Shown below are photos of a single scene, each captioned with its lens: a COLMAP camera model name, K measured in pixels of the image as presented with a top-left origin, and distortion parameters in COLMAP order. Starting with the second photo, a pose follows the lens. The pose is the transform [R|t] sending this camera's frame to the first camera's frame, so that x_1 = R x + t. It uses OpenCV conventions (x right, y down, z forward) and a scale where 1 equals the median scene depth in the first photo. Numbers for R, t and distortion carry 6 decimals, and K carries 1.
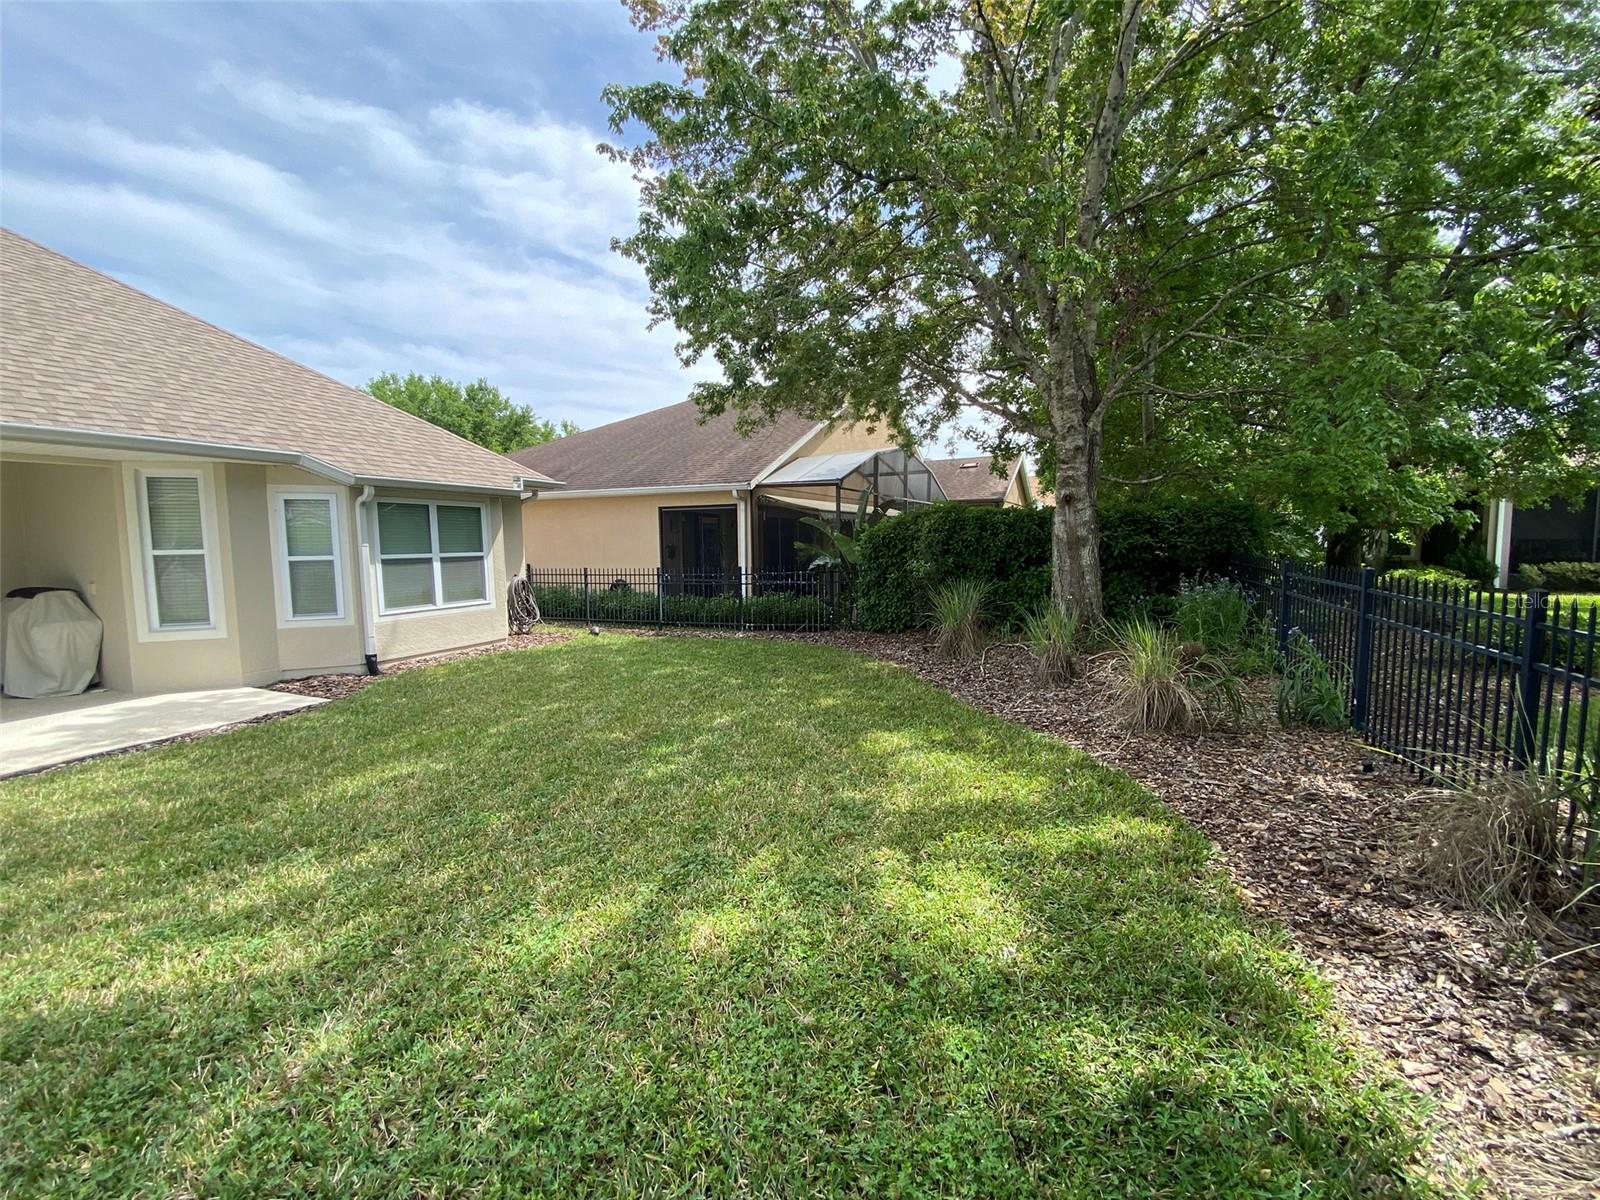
lens RADIAL K [[646.1, 0, 800.0], [0, 646.1, 600.0], [0, 0, 1]] dist [-0.048396, 0.000061]
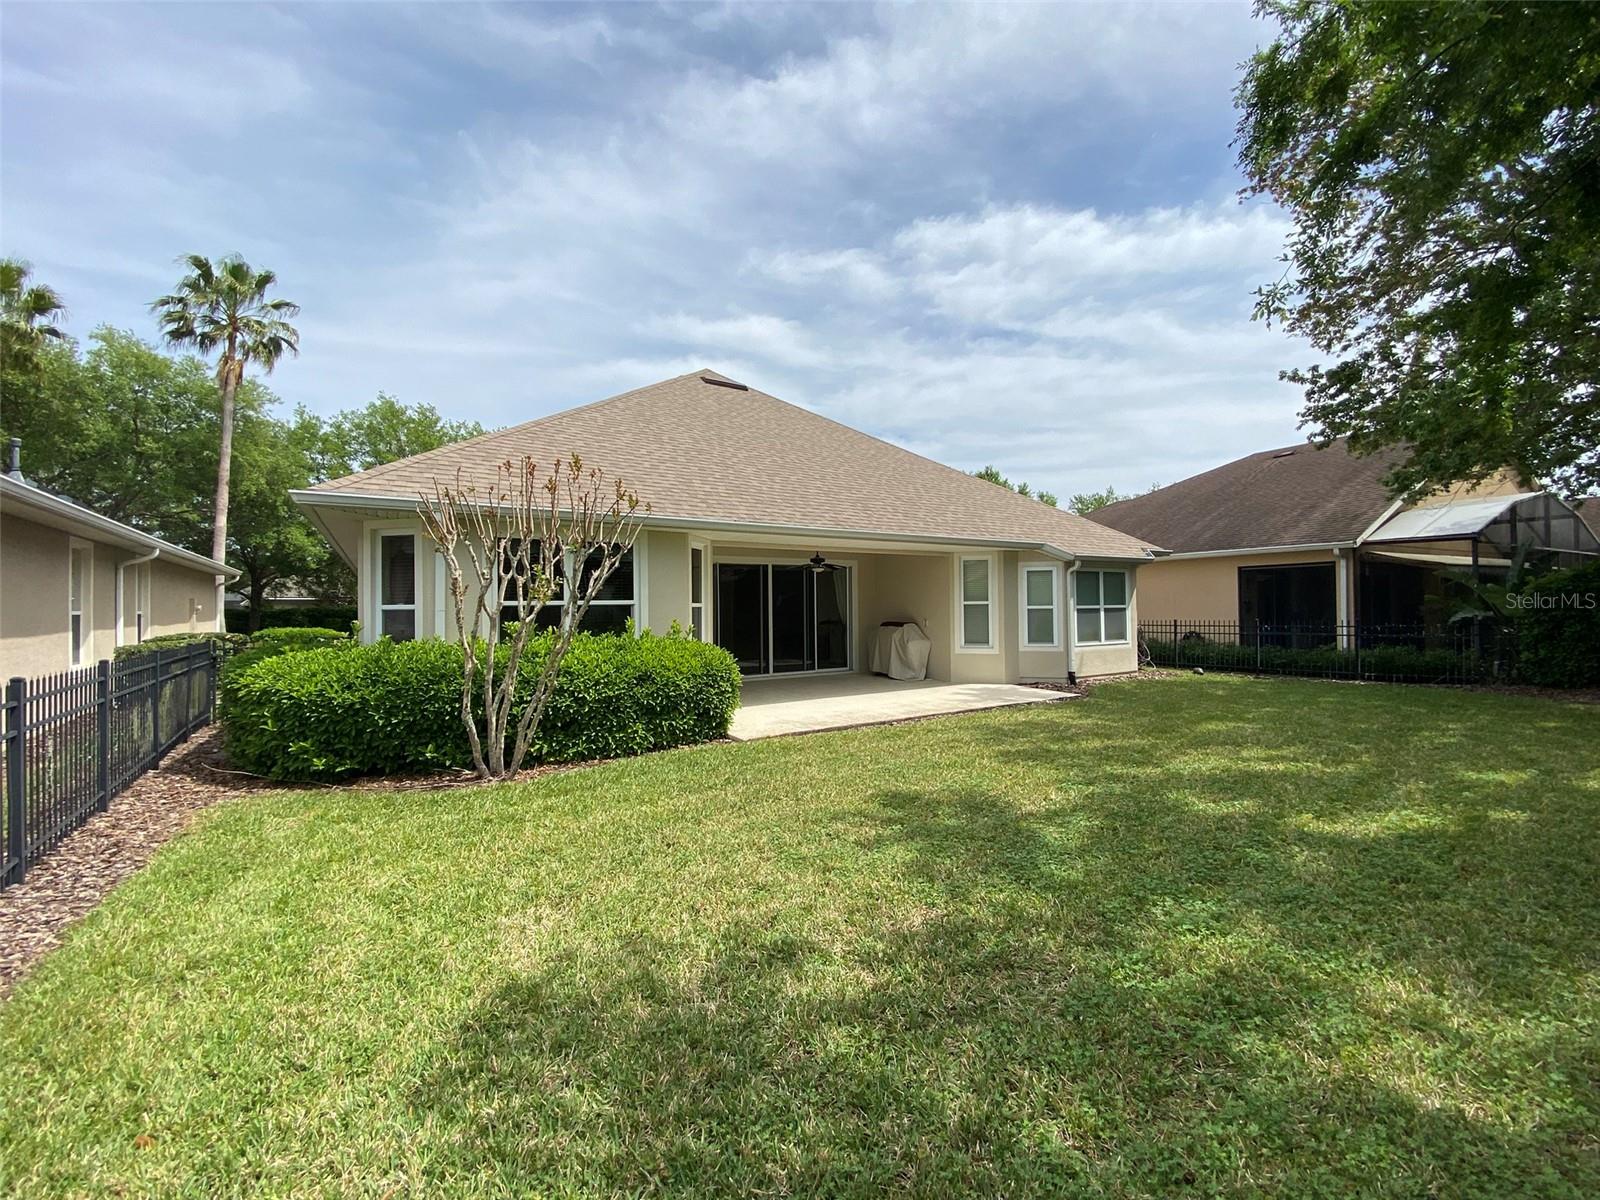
lens RADIAL K [[639.8, 0, 797.4], [0, 639.8, 597.6], [0, 0, 1]] dist [0.038533, -0.033482]
pose [[0.797176, -0.012939, -0.603608, -0.163078], [-0.047438, 0.995337, -0.083987, 0.042494], [0.601880, 0.095586, 0.792845, -0.375799]]
